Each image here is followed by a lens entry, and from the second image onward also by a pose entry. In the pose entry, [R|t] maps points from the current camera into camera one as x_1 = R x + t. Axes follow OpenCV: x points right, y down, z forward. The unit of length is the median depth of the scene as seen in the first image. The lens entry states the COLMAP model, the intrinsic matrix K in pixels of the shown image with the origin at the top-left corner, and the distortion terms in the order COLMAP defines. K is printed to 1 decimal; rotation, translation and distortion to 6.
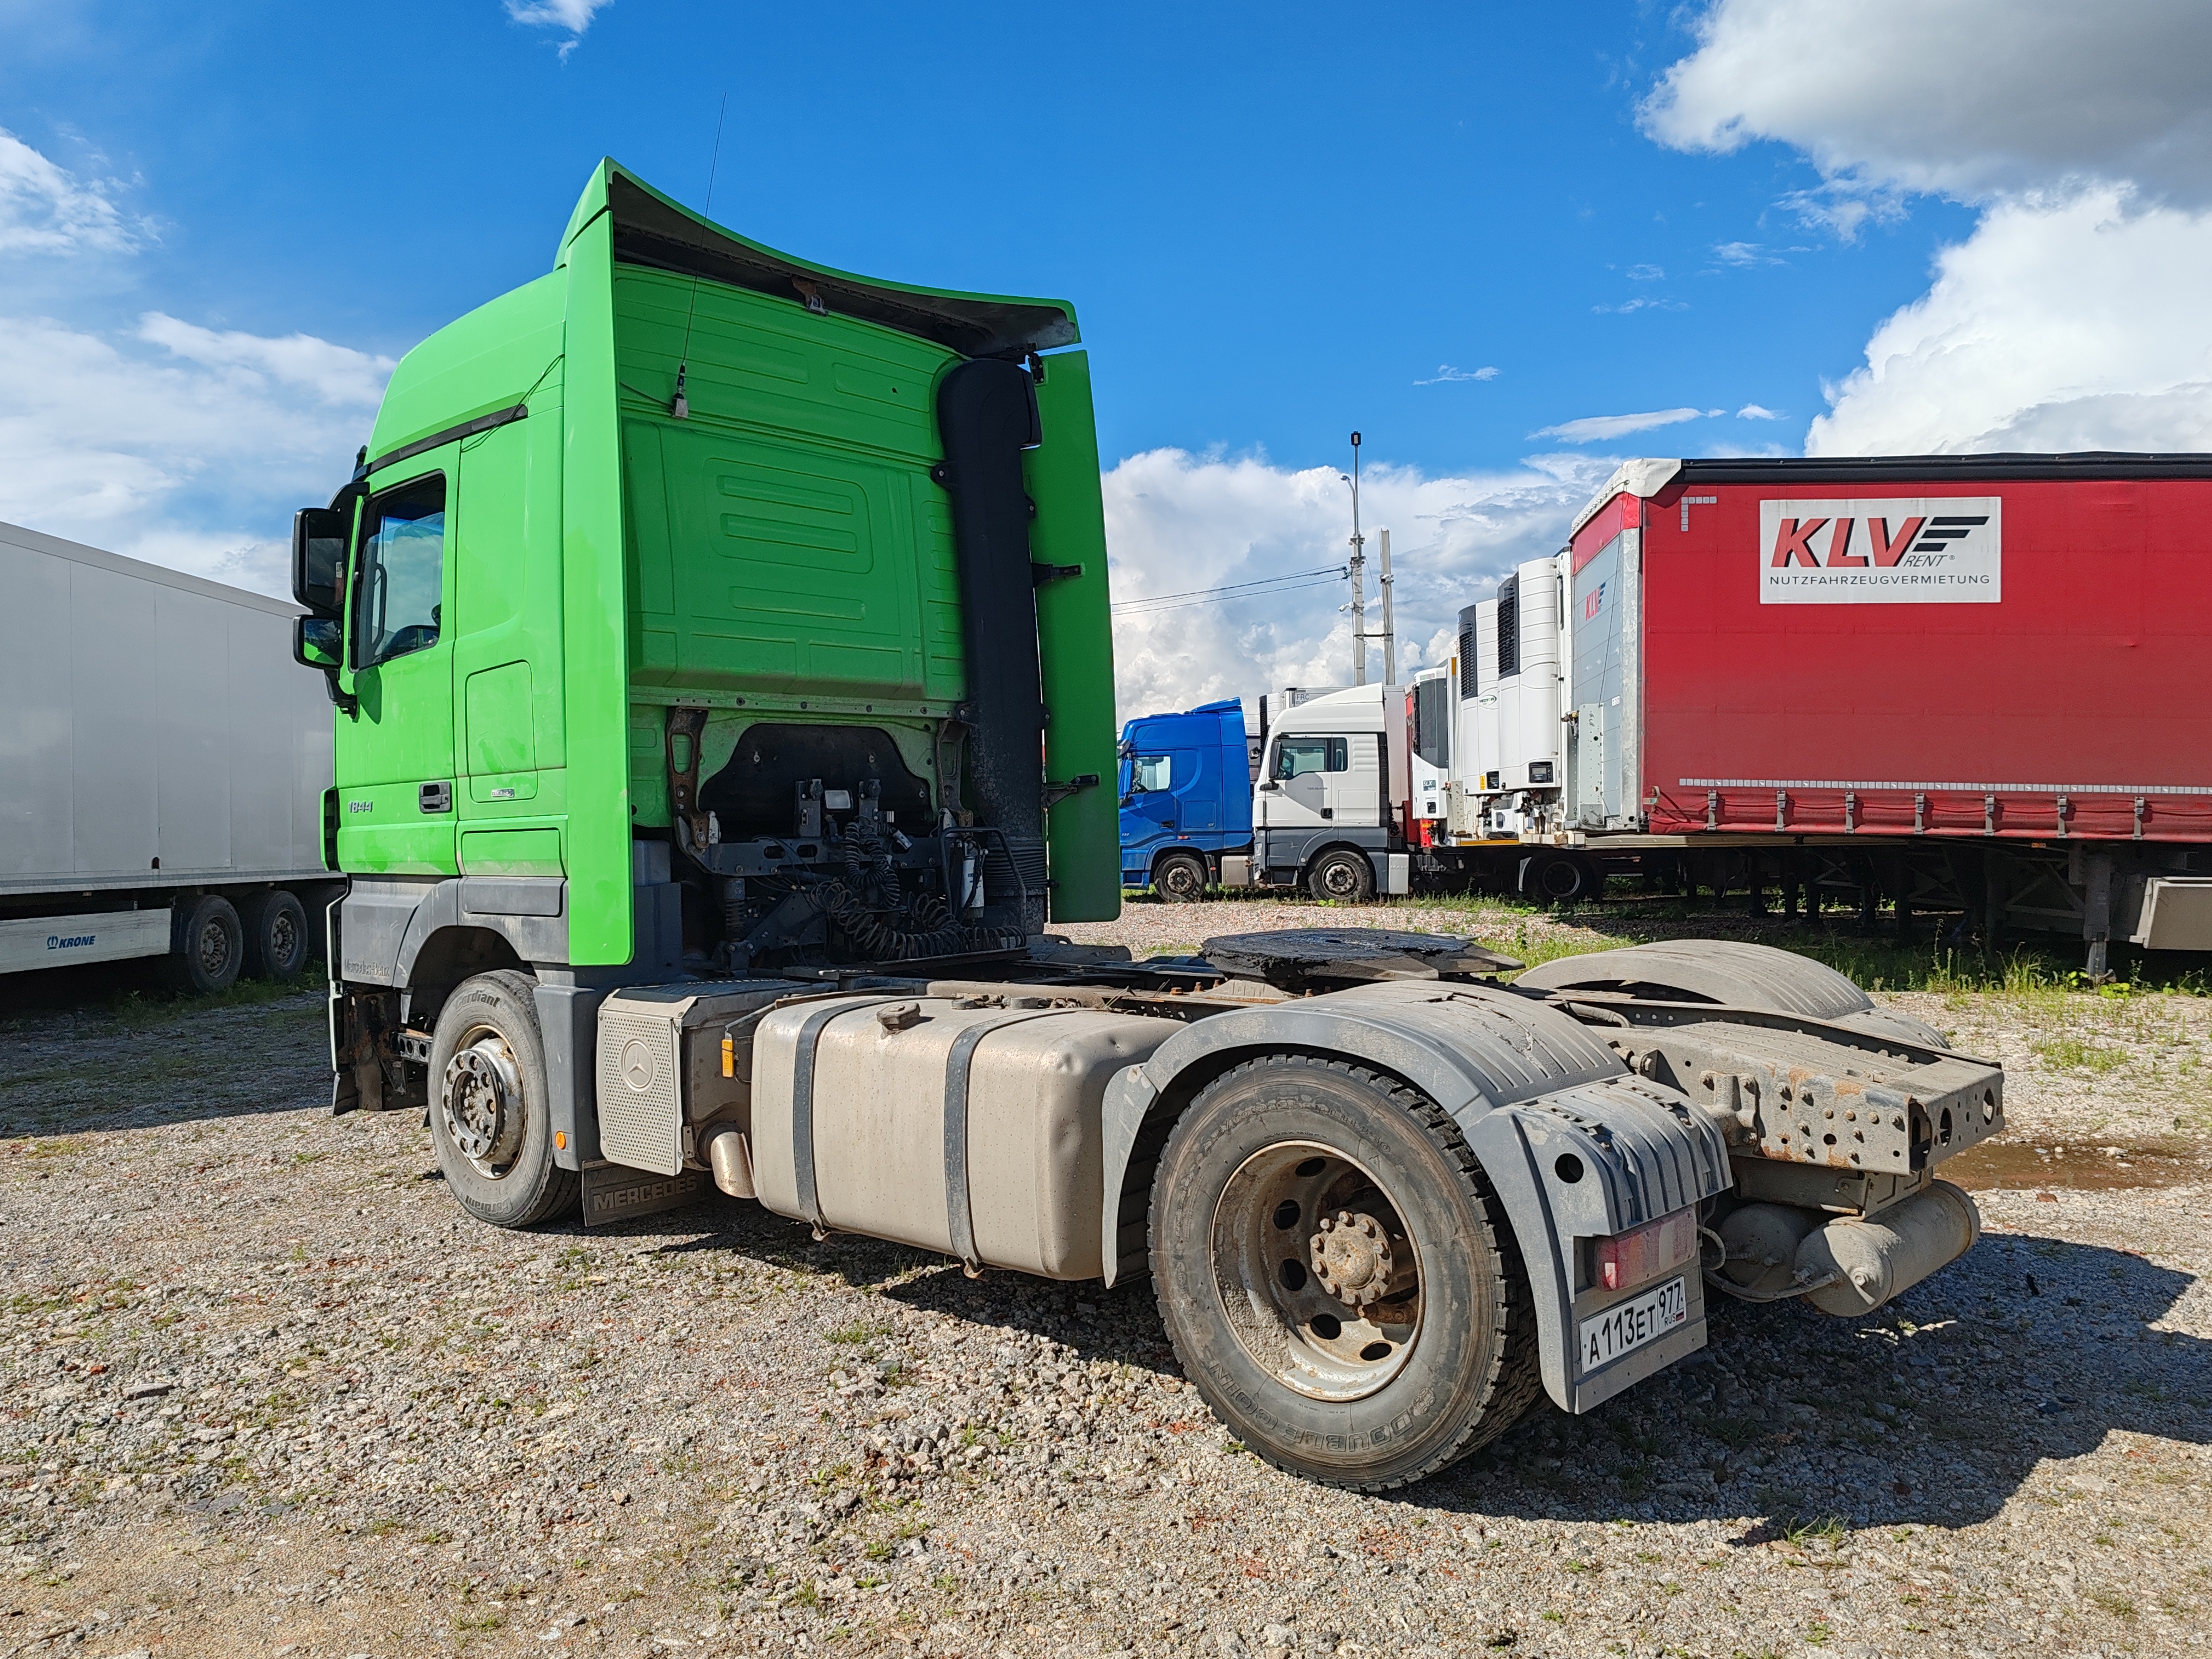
lens RADIAL K [[1695.4, 0, 1094.6], [0, 1695.4, 827.4], [0, 0, 1]] dist [0.012137, 0.000779]
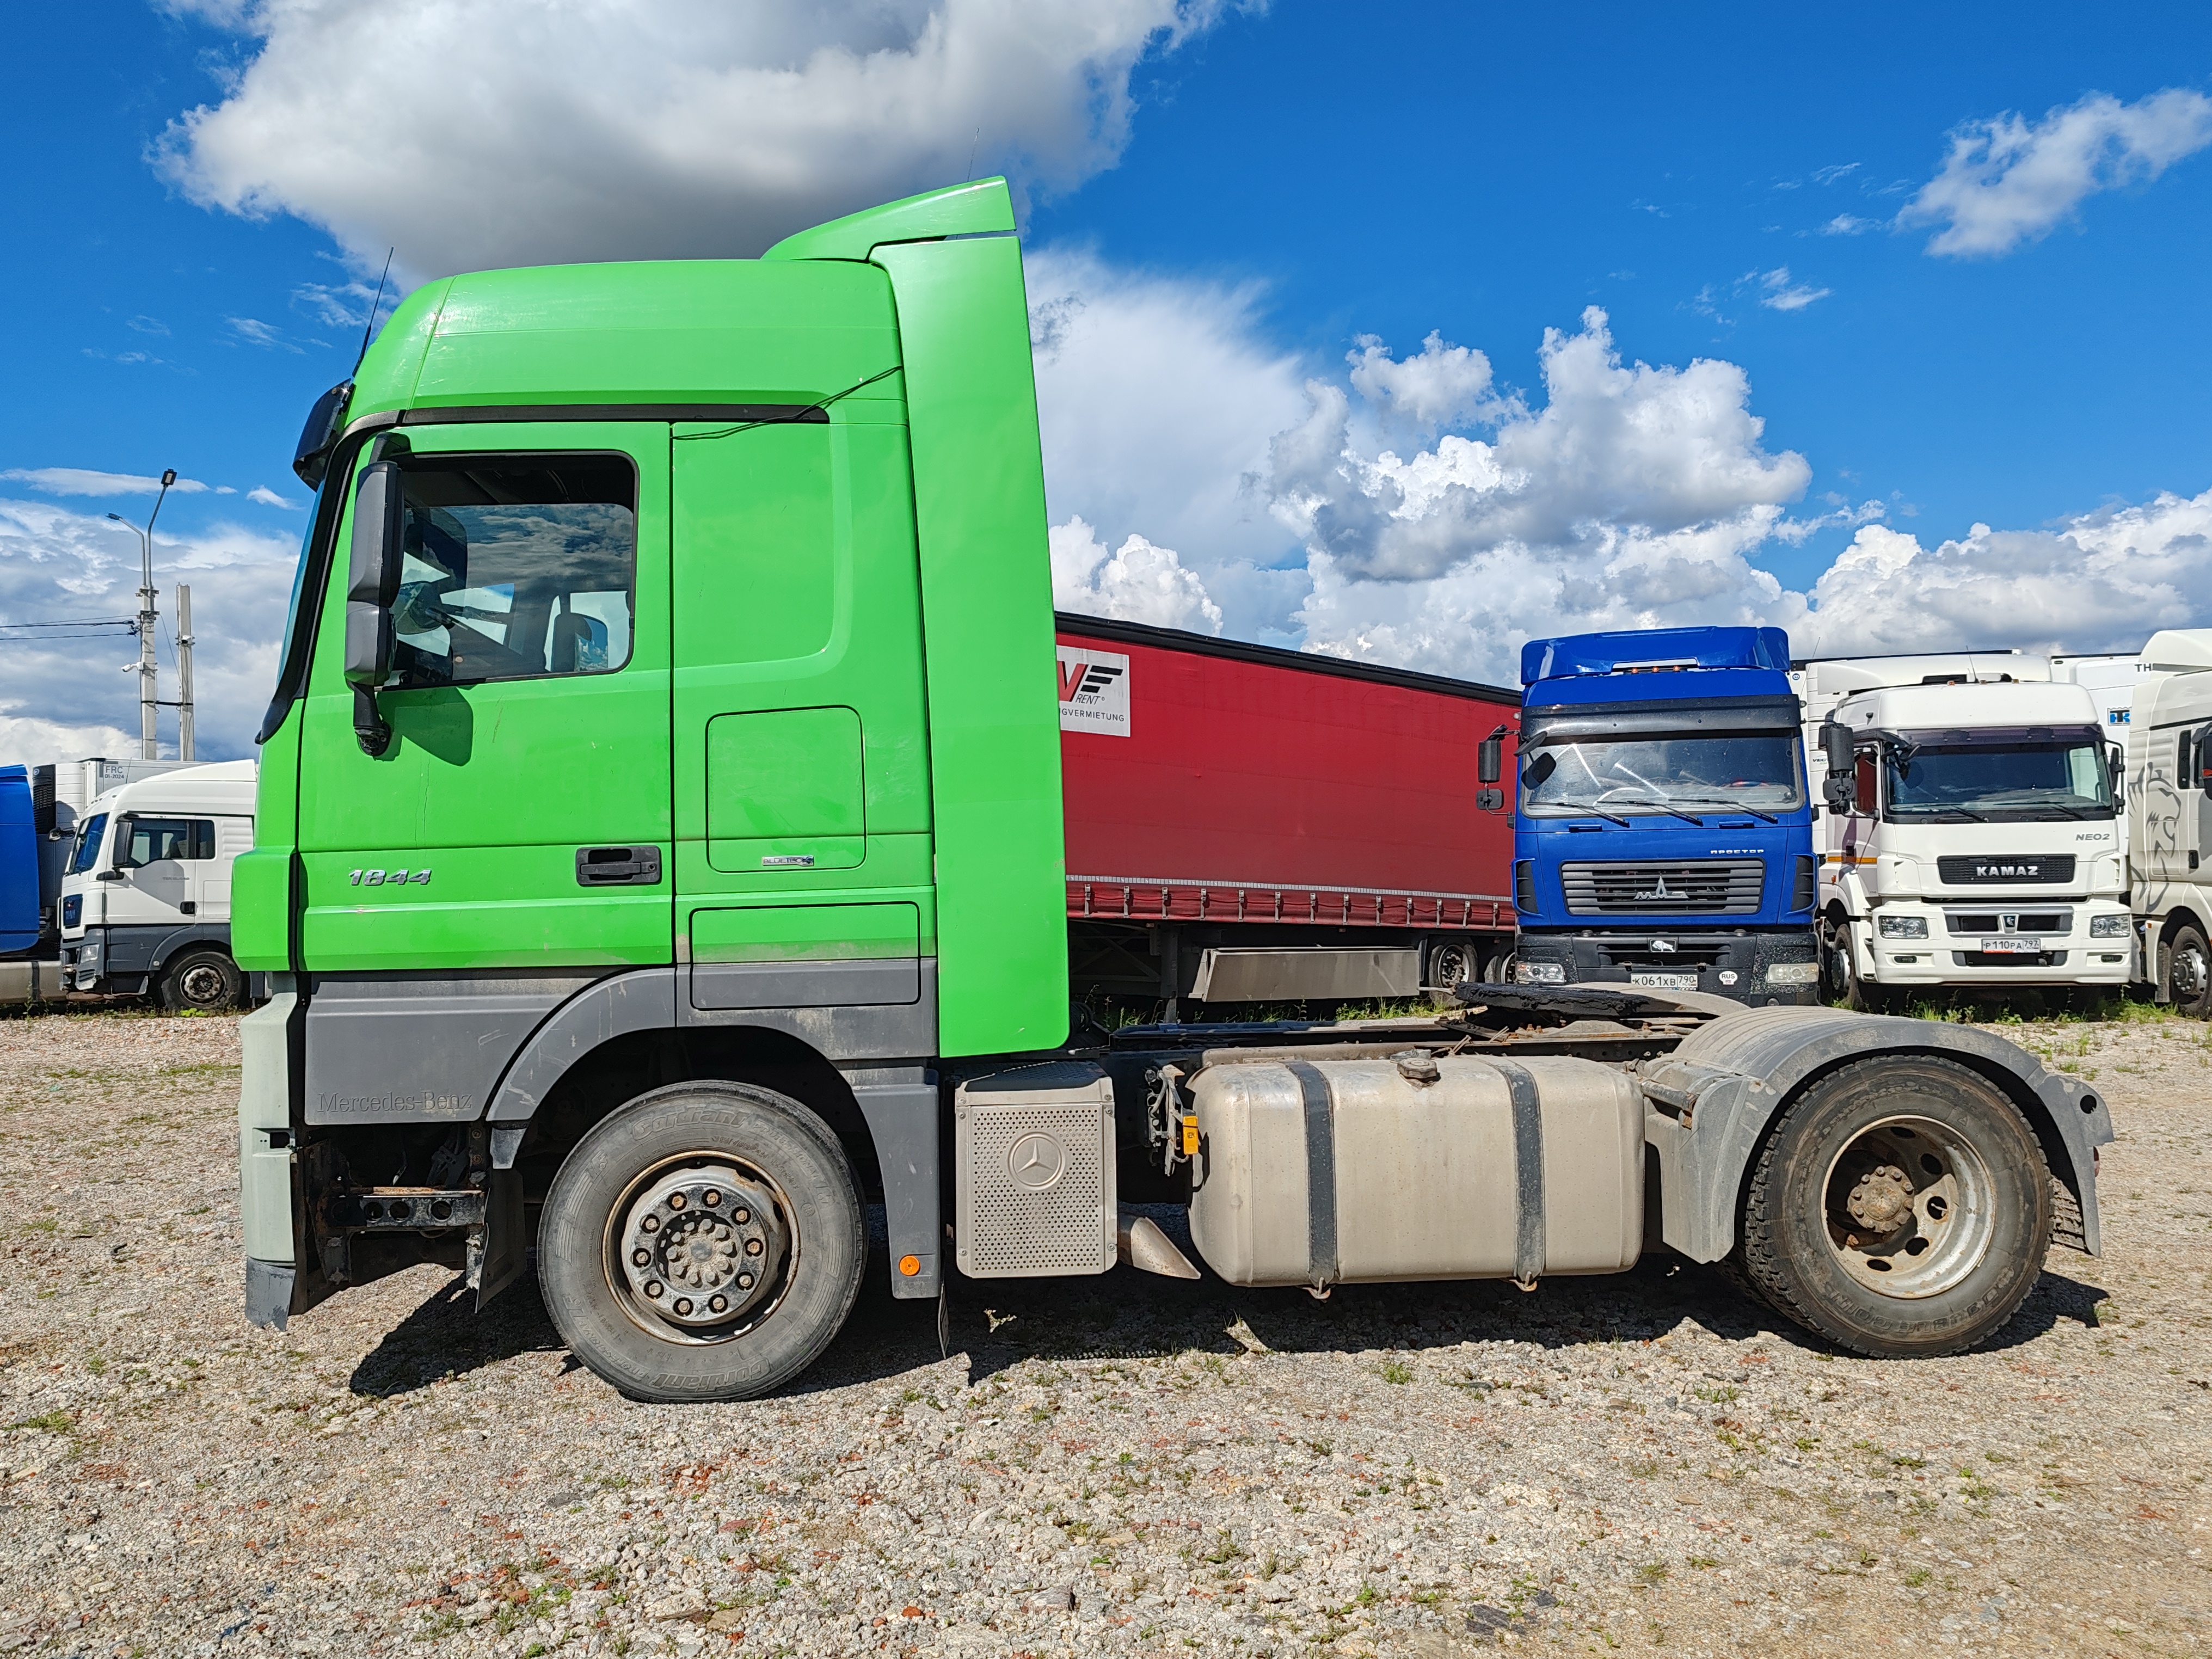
lens RADIAL K [[1692.9, 0, 1106.0], [0, 1692.9, 829.5], [0, 0, 1]] dist [0.062160, -0.063420]
pose [[0.669696, 0.032883, 0.741907, -0.788990], [0.009333, 0.998568, -0.052683, 0.008812], [-0.742576, 0.042206, 0.668430, 0.299787]]
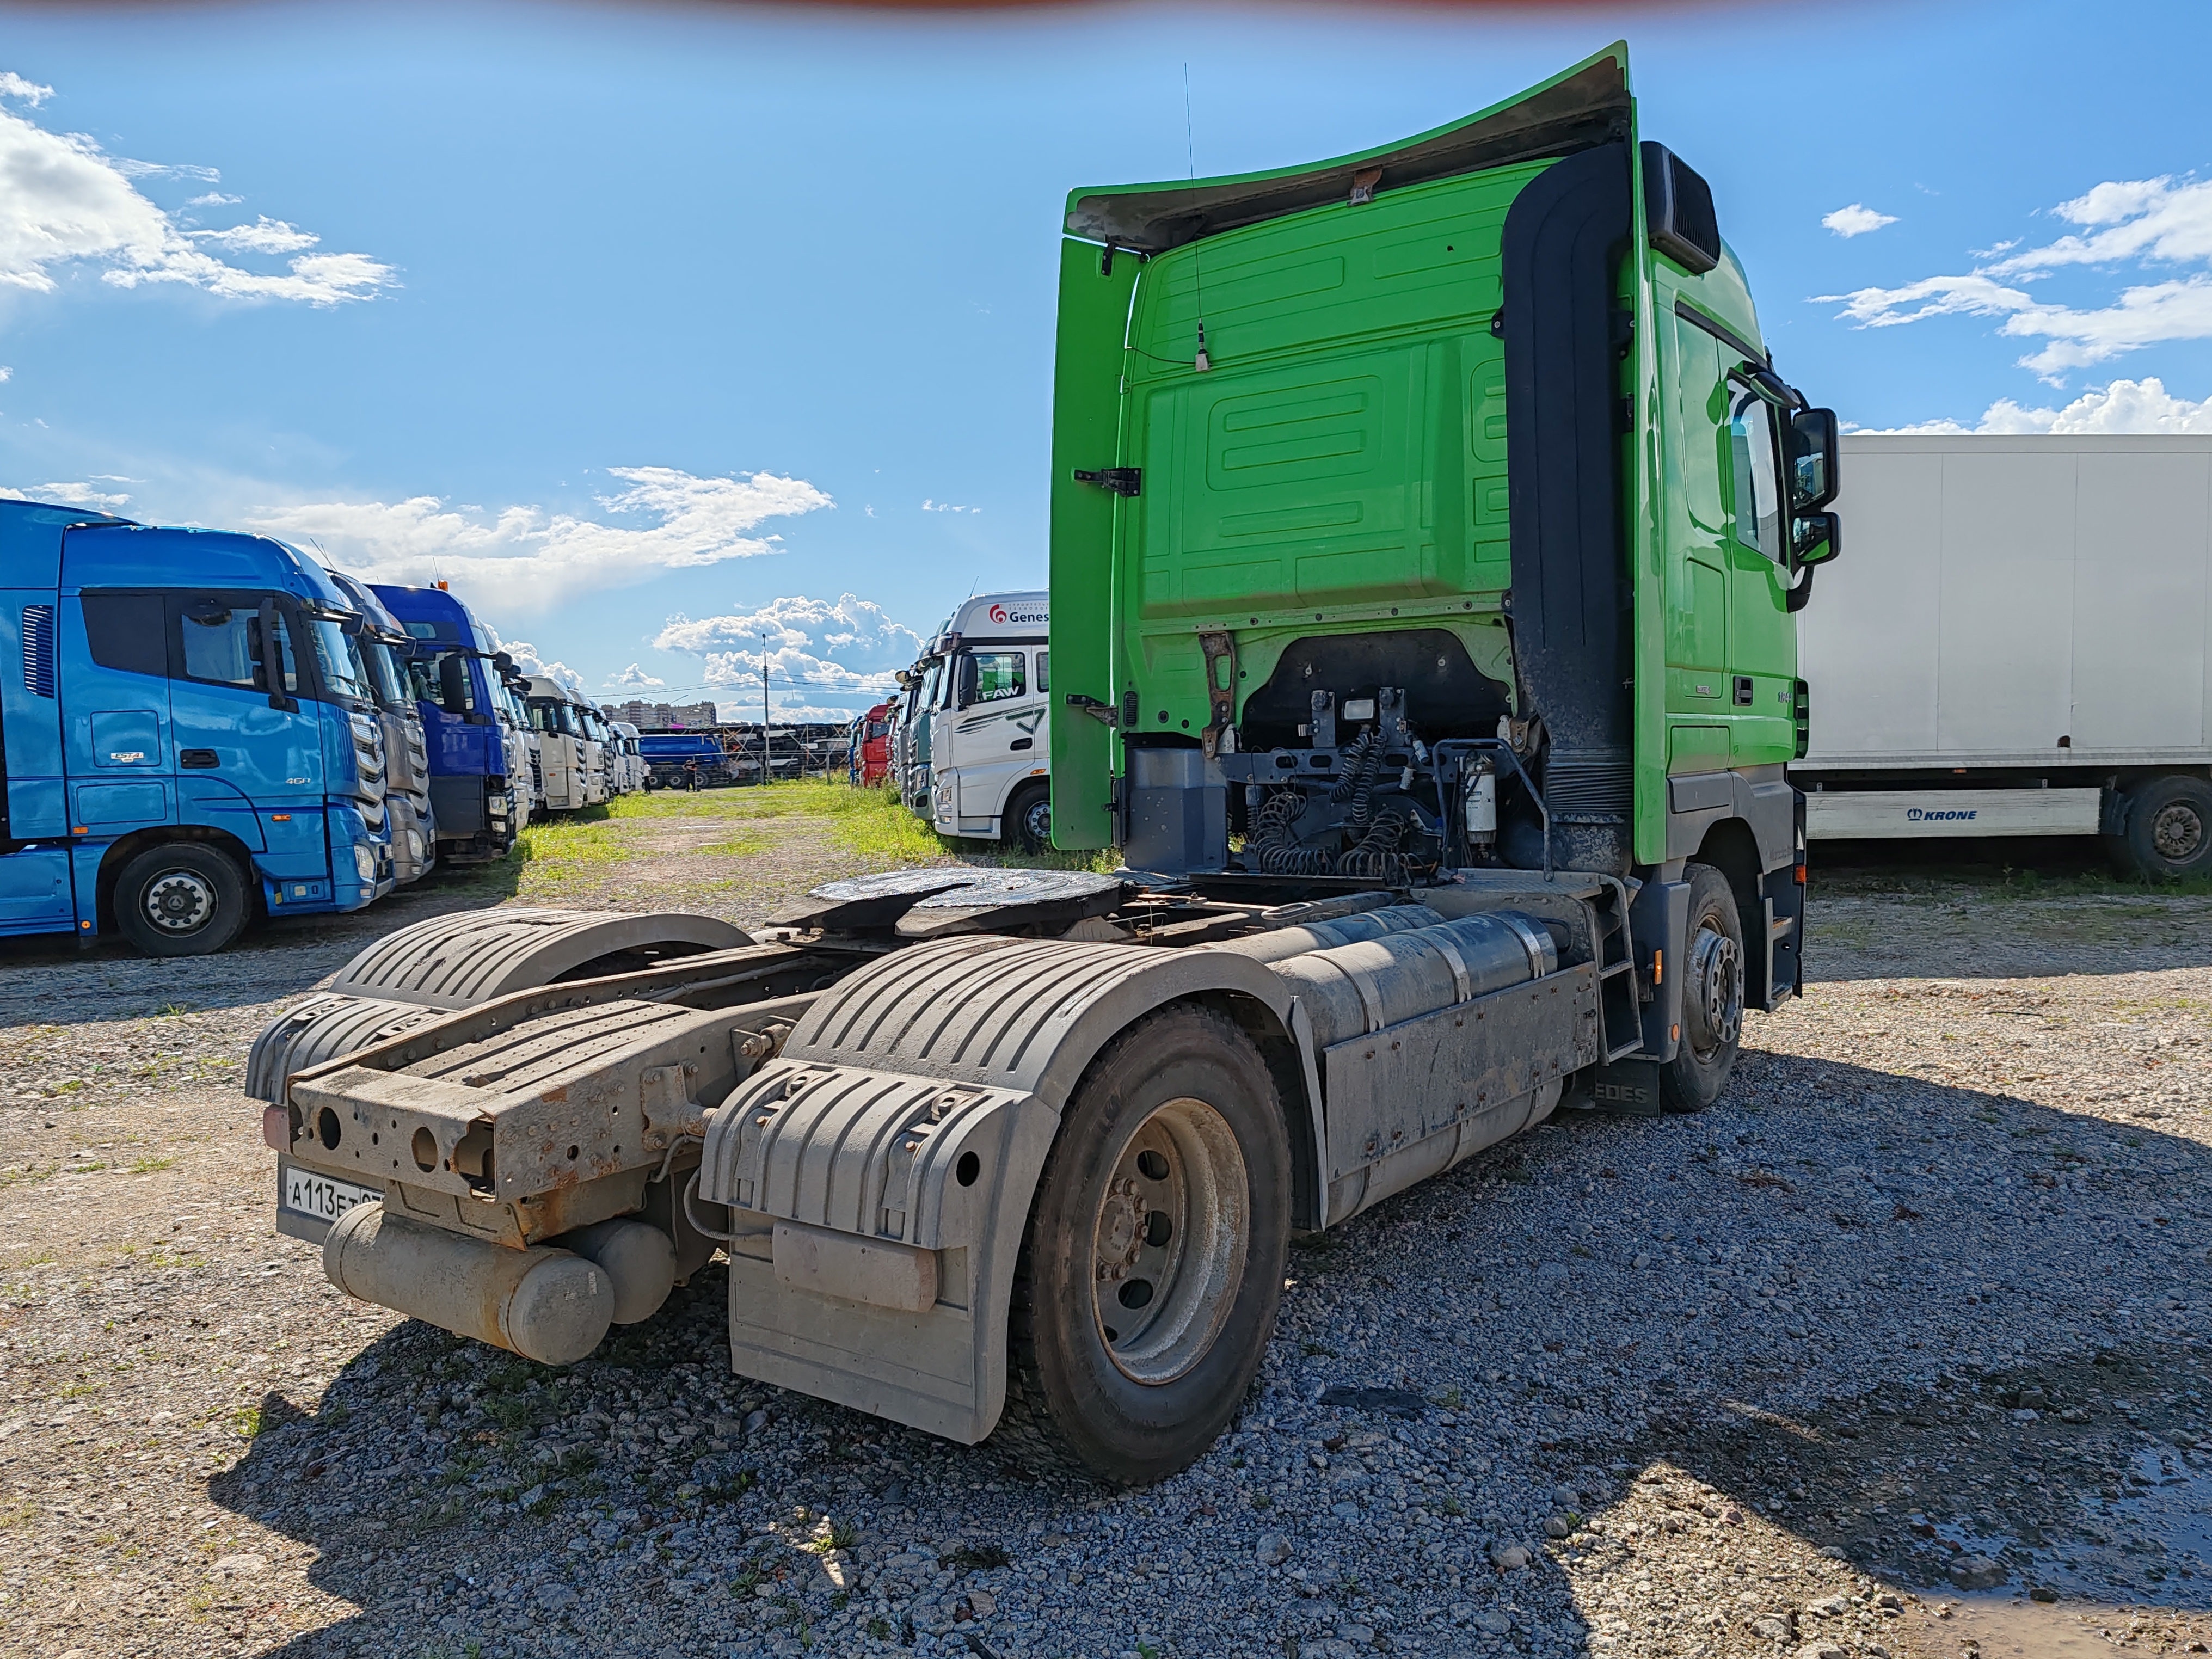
lens RADIAL K [[1692.9, 0, 1106.0], [0, 1692.9, 829.5], [0, 0, 1]] dist [0.062160, -0.063420]
pose [[0.103099, 0.069835, -0.992217, 0.828152], [0.017927, 0.997240, 0.072052, -0.020867], [0.994510, -0.025216, 0.101563, 0.768636]]
